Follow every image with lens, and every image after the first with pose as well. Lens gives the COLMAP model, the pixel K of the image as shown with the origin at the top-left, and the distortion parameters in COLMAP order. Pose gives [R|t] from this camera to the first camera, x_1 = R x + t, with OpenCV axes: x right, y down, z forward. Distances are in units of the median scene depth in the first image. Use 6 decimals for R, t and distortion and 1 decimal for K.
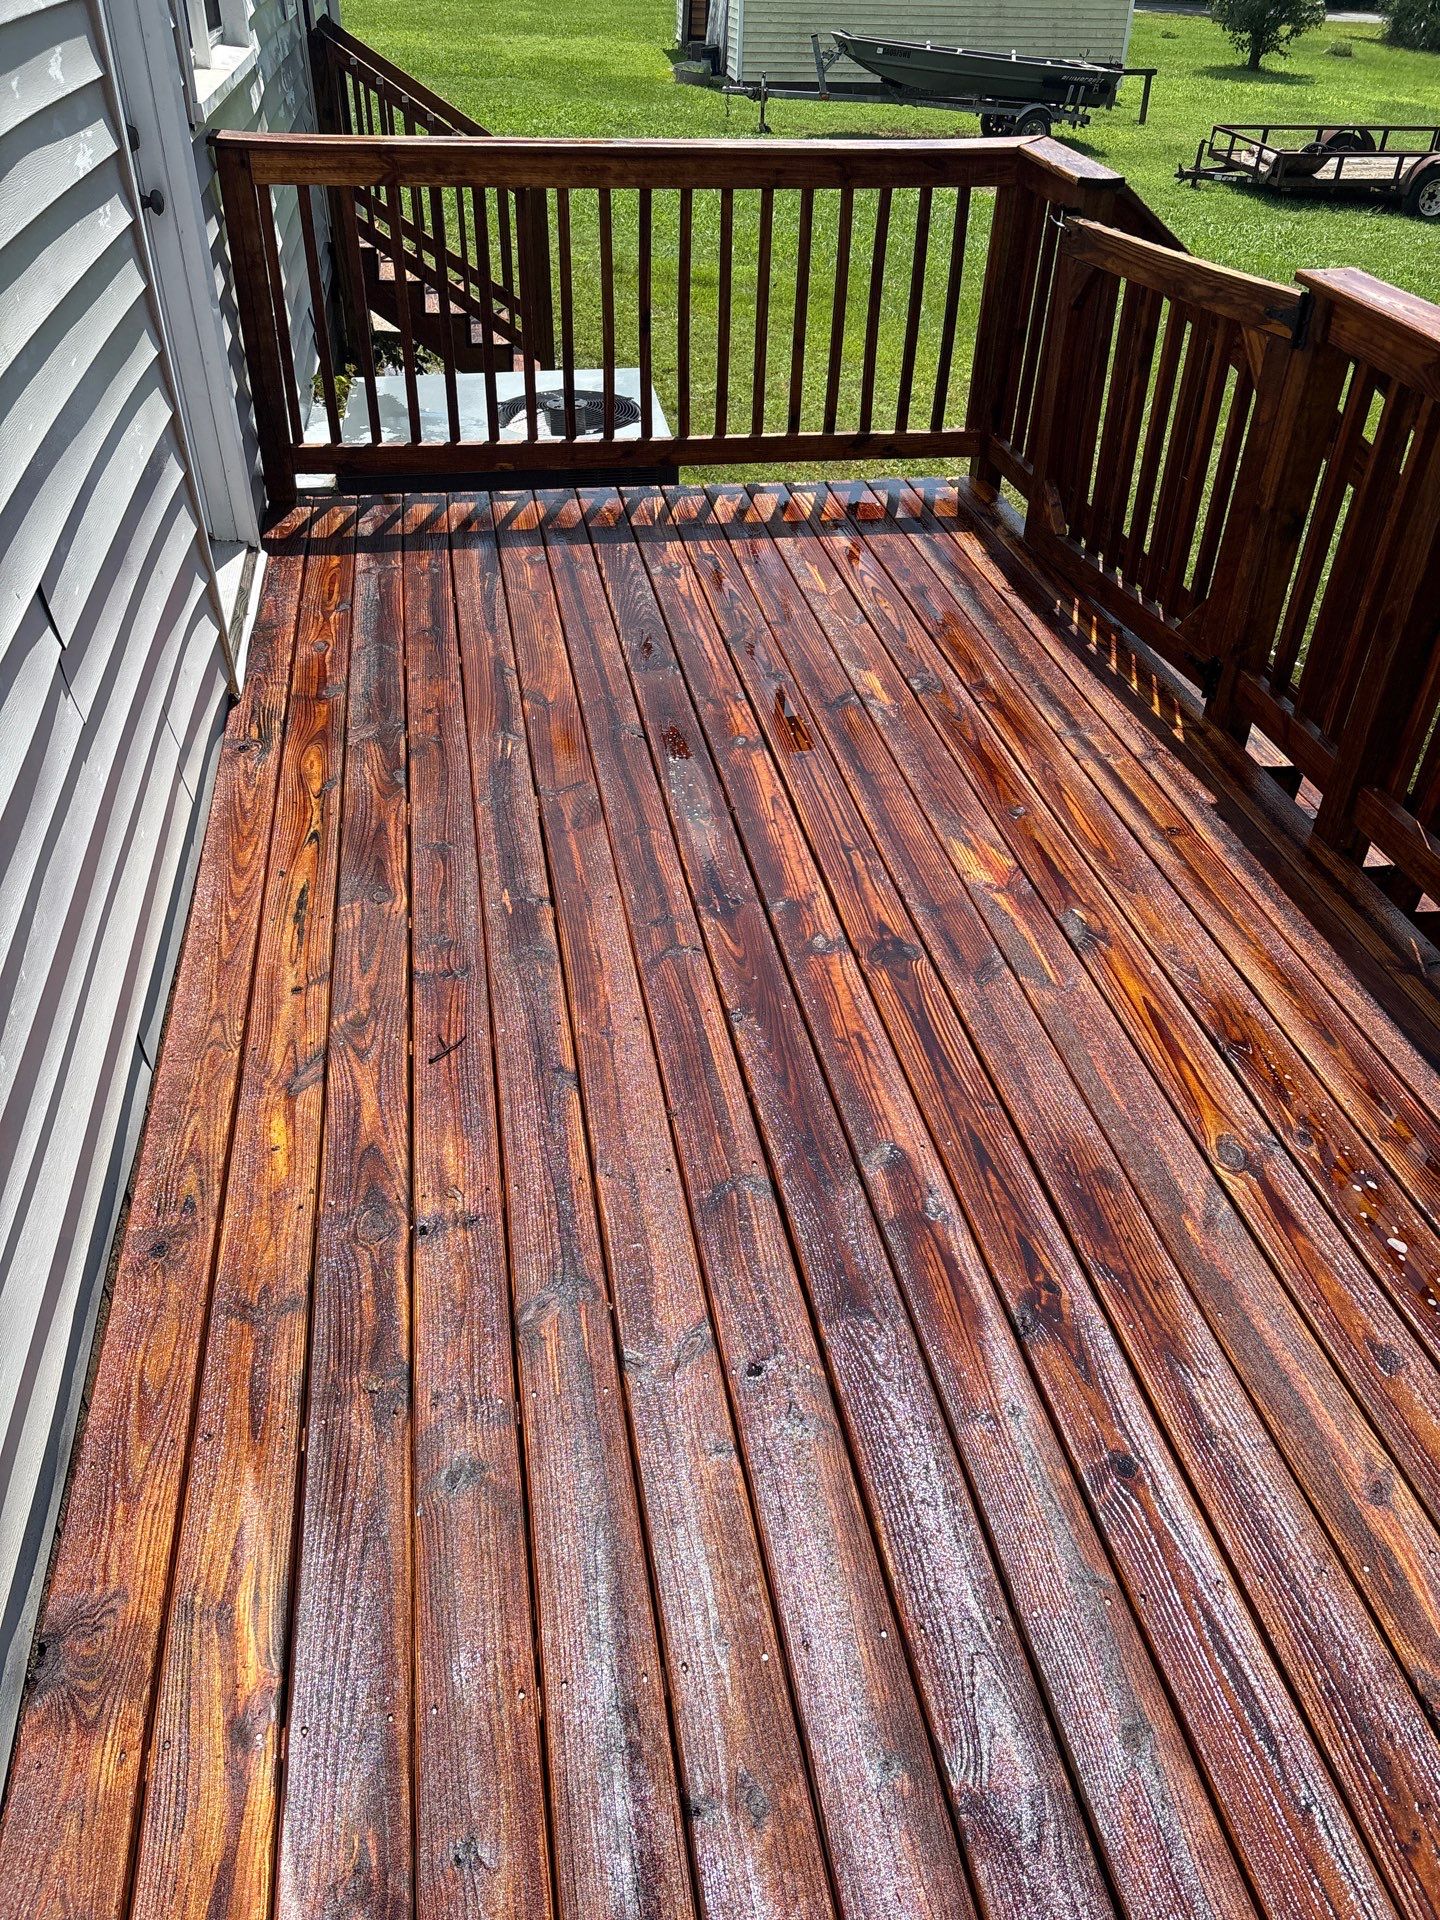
lens RADIAL K [[1458.2, 0, 711.4], [0, 1458.2, 963.9], [0, 0, 1]] dist [0.031738, -0.037142]
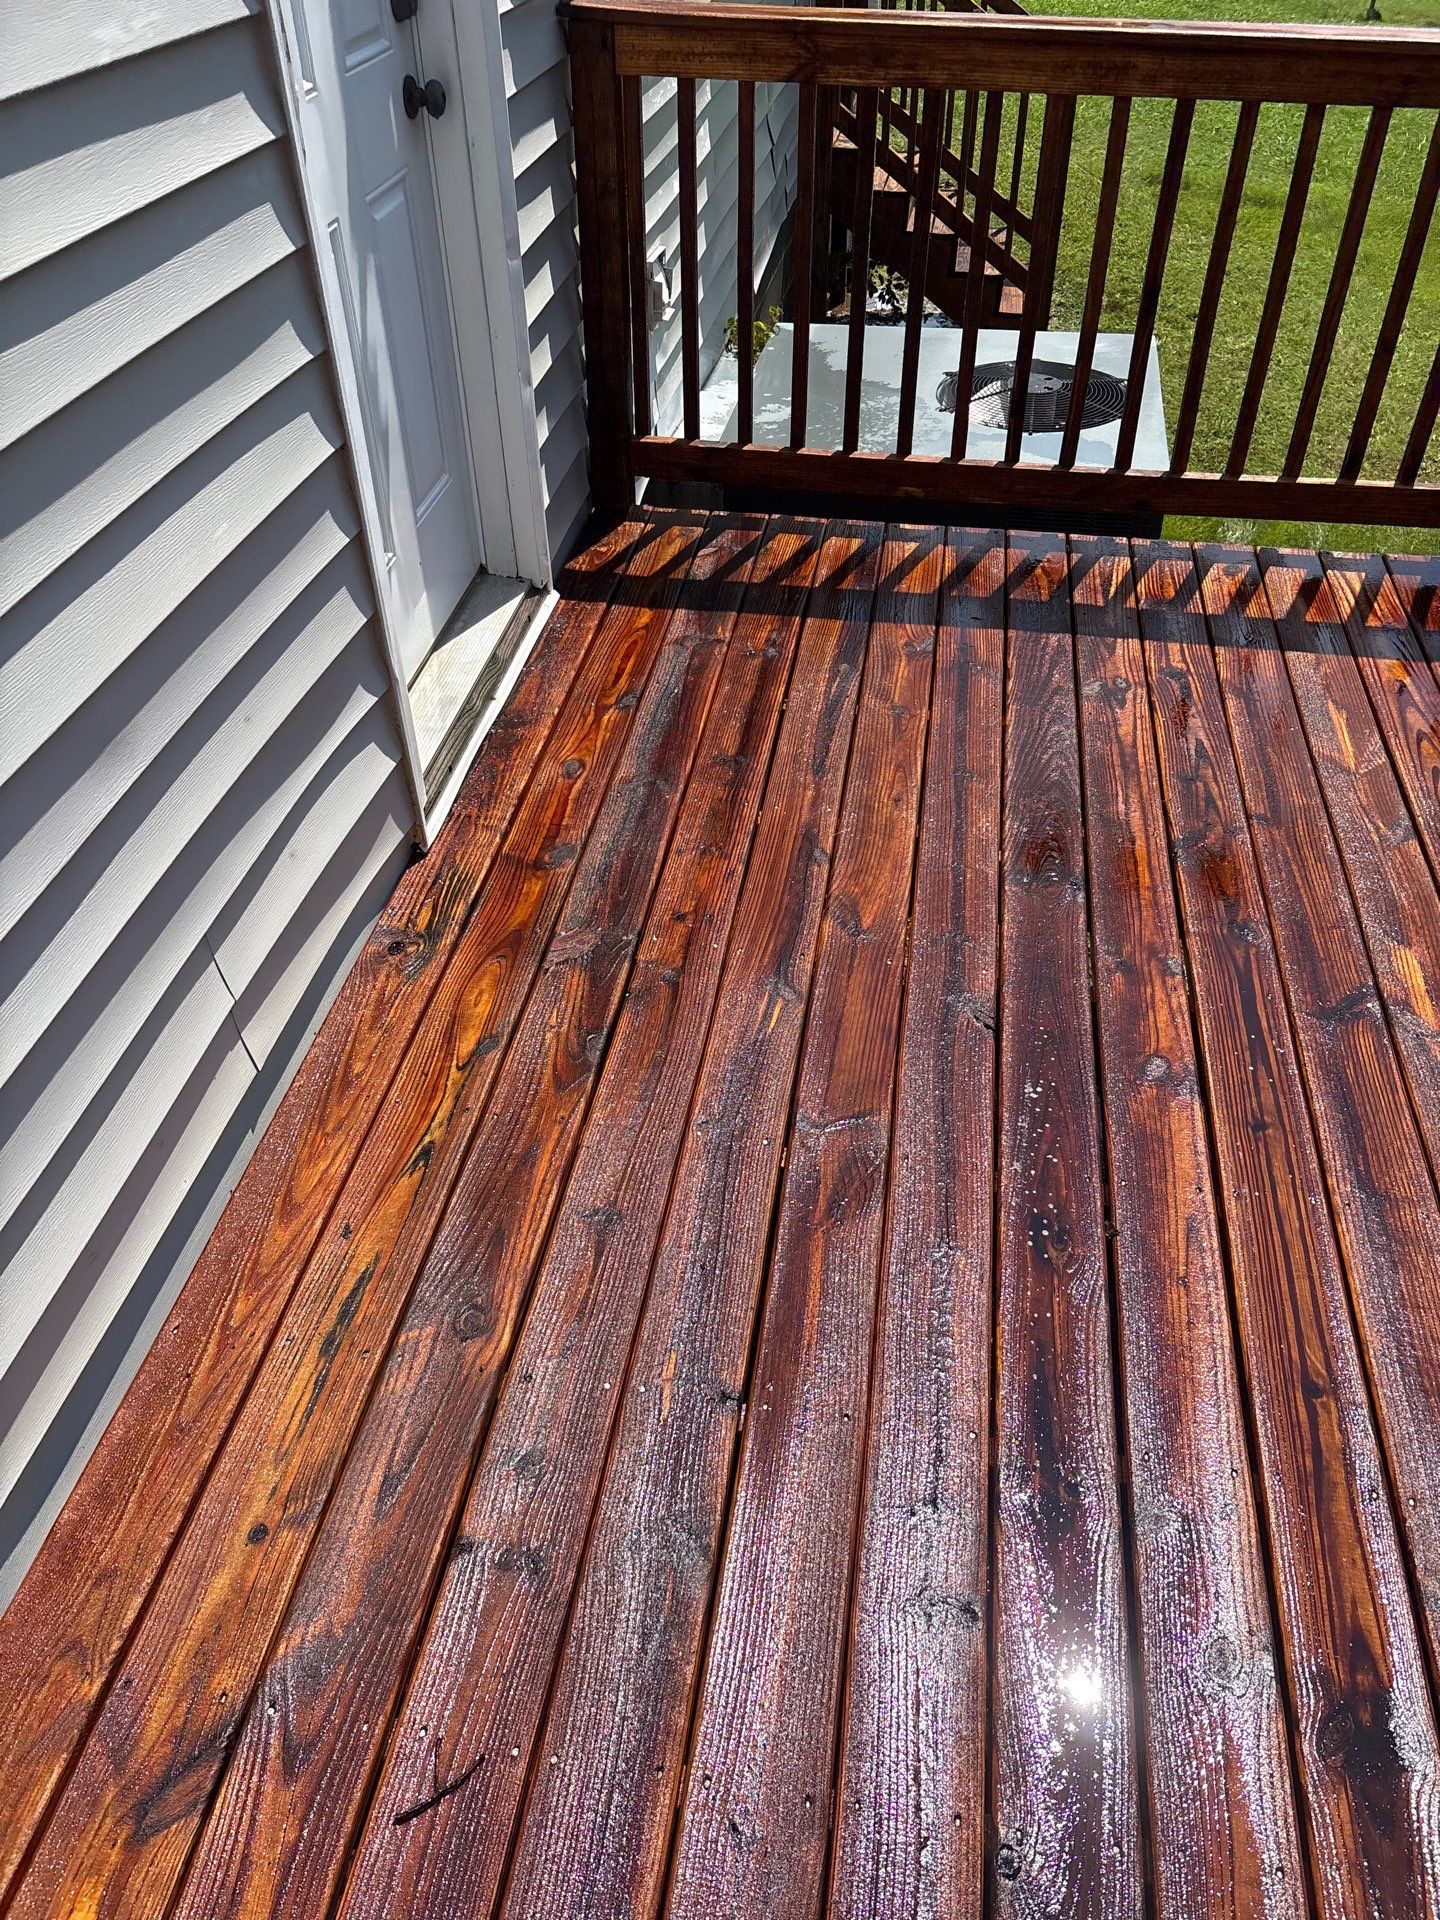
lens RADIAL K [[1458.2, 0, 738.9], [0, 1458.2, 974.5], [0, 0, 1]] dist [0.031738, -0.037142]
pose [[0.951073, 0.184807, -0.247600, -0.001163], [-0.168251, 0.981931, 0.086626, -0.173376], [0.259135, -0.040729, 0.964982, 0.309497]]
